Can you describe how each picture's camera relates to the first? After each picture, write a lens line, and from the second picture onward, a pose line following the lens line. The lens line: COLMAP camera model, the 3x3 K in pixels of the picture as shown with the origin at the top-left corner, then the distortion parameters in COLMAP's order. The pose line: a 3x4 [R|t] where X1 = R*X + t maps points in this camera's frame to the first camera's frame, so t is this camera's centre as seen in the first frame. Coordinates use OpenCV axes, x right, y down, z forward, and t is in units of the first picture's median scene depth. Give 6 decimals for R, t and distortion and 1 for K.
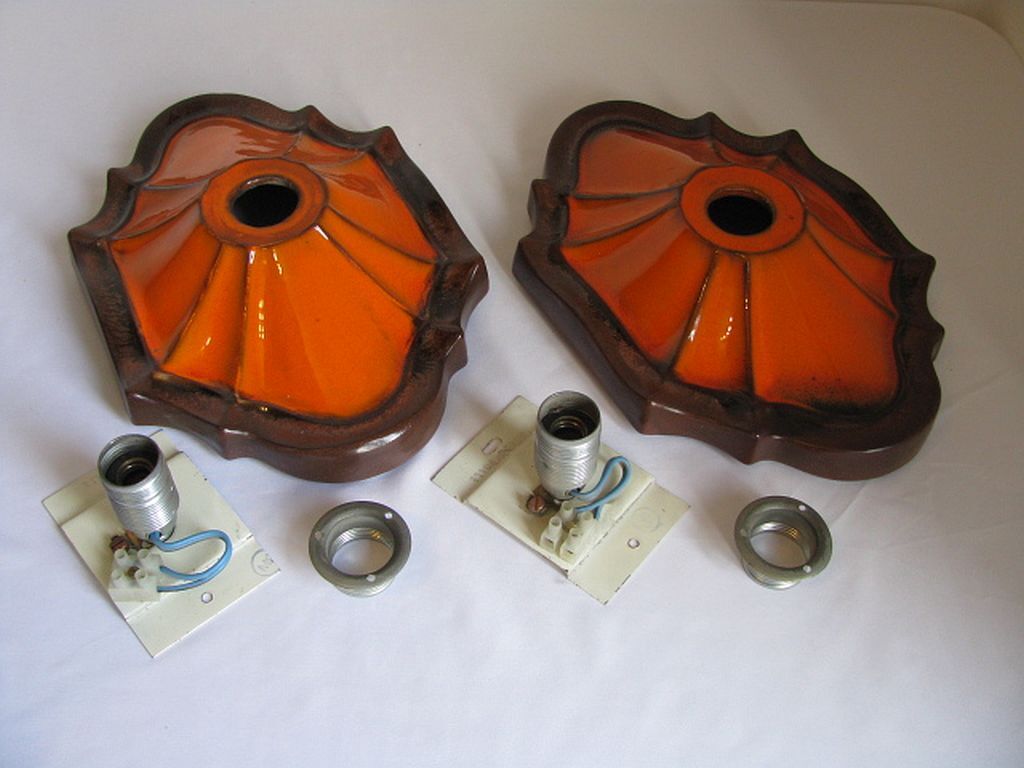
lens RADIAL K [[1058.2, 0, 512.0], [0, 1058.2, 384.0], [0, 0, 1]] dist [-0.223908, 0.221532]
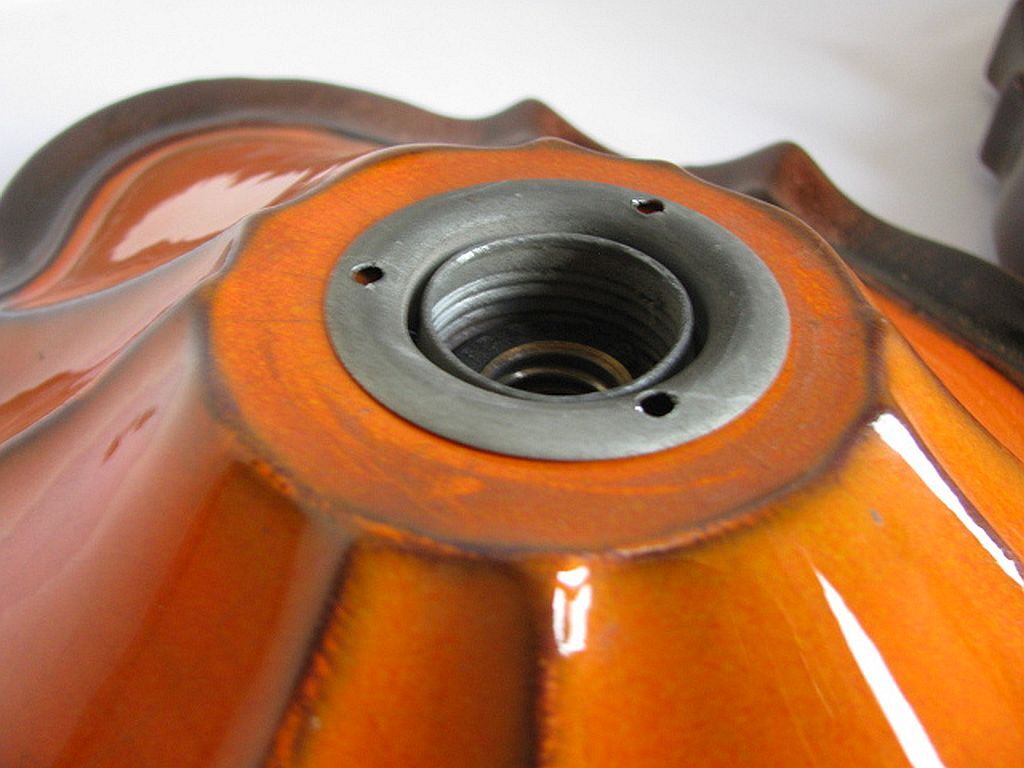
lens RADIAL K [[1058.2, 0, 512.0], [0, 1058.2, 384.0], [0, 0, 1]] dist [-0.223908, 0.221532]
pose [[0.999162, -0.036449, 0.018624, -0.242104], [0.039788, 0.971677, -0.232941, -0.113677], [-0.009606, 0.233486, 0.972313, 0.791723]]
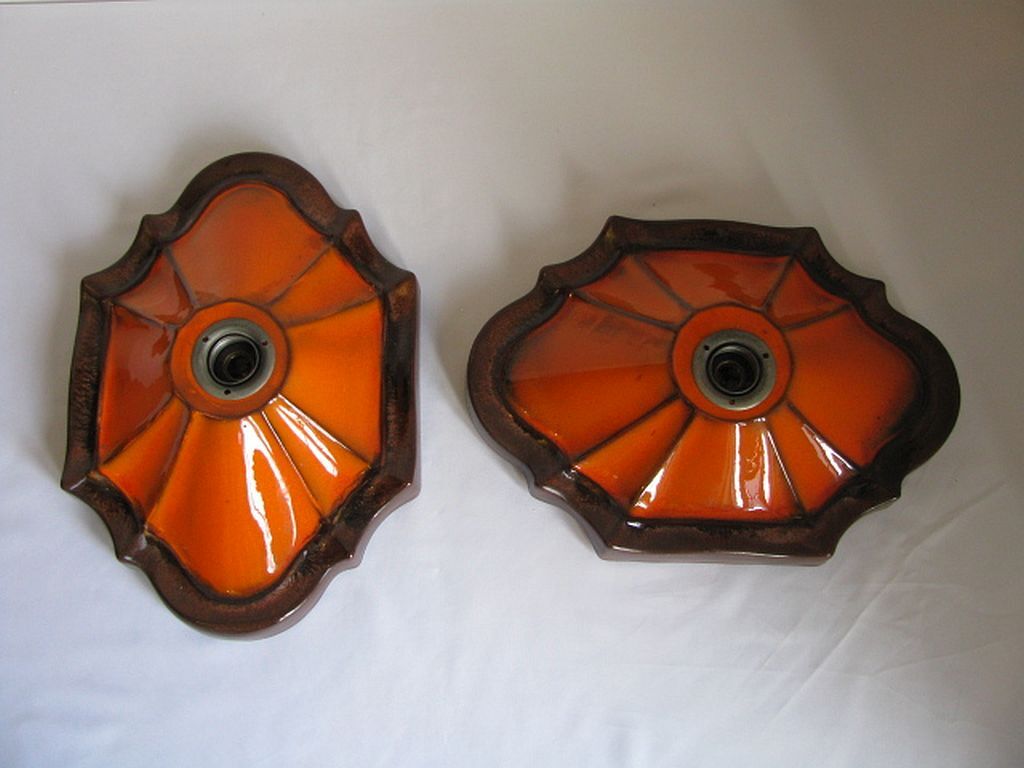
lens RADIAL K [[1058.2, 0, 512.0], [0, 1058.2, 384.0], [0, 0, 1]] dist [-0.223908, 0.221532]
pose [[0.890635, 0.437962, -0.122303, 0.144826], [-0.376180, 0.860757, 0.342908, -0.598990], [0.255454, -0.259398, 0.931373, 0.094002]]
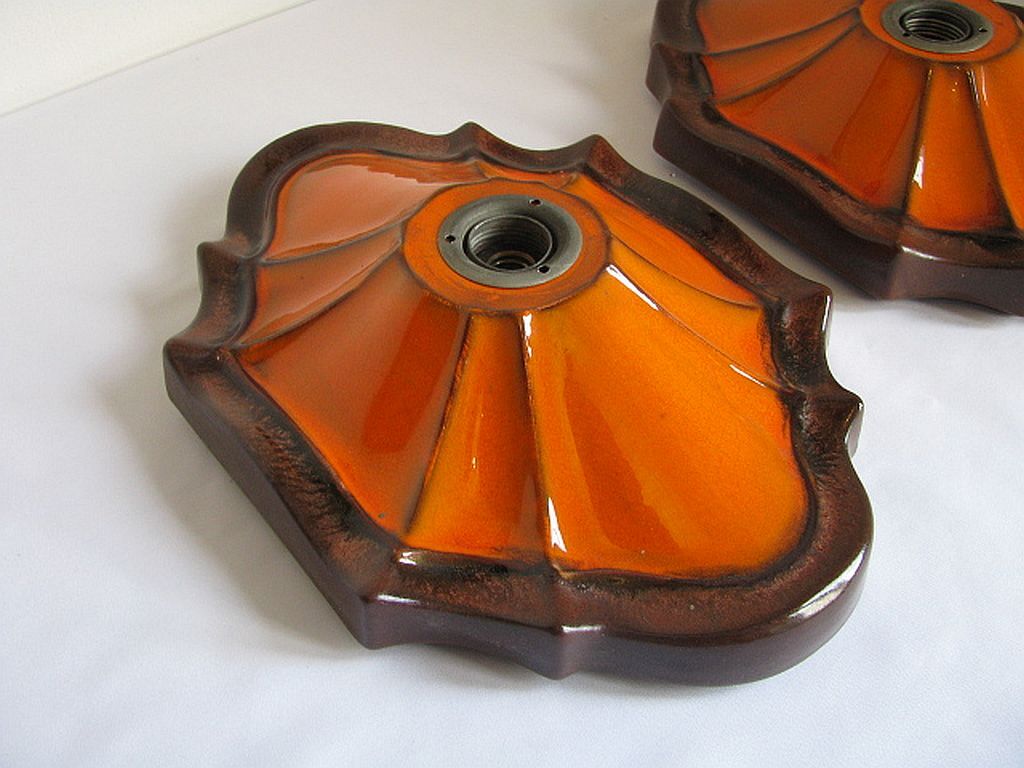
lens RADIAL K [[1058.2, 0, 512.0], [0, 1058.2, 384.0], [0, 0, 1]] dist [-0.223908, 0.221532]
pose [[0.982459, -0.161541, 0.093159, -0.298250], [0.170441, 0.980569, -0.097130, -0.032387], [-0.075659, 0.111304, 0.990902, 0.383425]]
